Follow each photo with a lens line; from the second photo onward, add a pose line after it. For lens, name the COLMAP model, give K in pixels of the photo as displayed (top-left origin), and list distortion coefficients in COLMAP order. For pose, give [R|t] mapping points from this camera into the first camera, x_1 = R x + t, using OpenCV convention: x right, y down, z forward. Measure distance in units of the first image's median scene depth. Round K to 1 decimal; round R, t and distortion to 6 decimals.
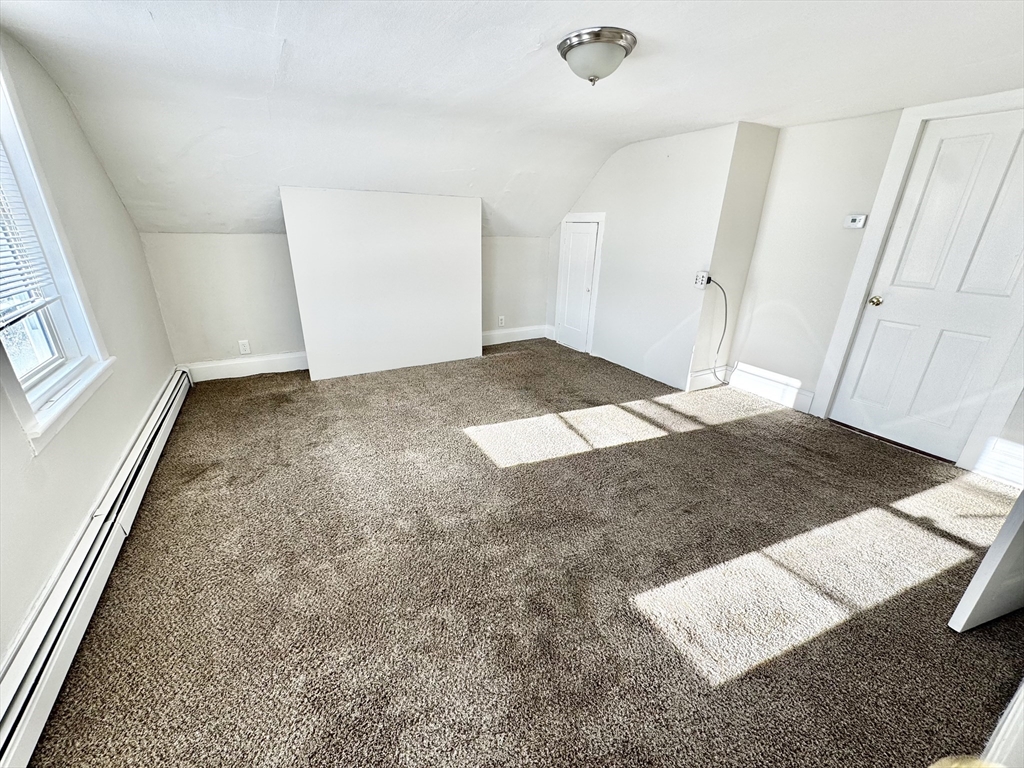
lens RADIAL K [[405.5, 0, 511.4], [0, 405.5, 382.1], [0, 0, 1]] dist [-0.000761, -0.000116]
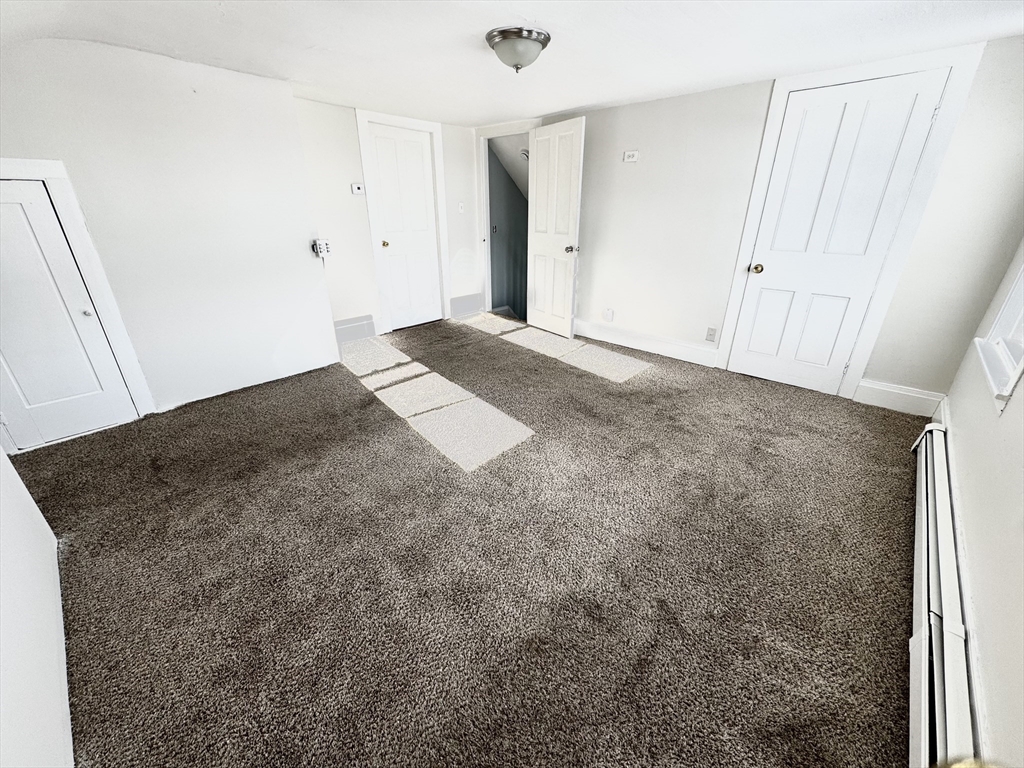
lens RADIAL K [[405.5, 0, 511.5], [0, 405.5, 382.9], [0, 0, 1]] dist [-0.000761, -0.000116]
pose [[-0.298550, -0.405241, 0.864088, -0.634310], [0.329920, 0.805741, 0.491868, -0.314421], [-0.895556, 0.431927, -0.106857, 0.820203]]
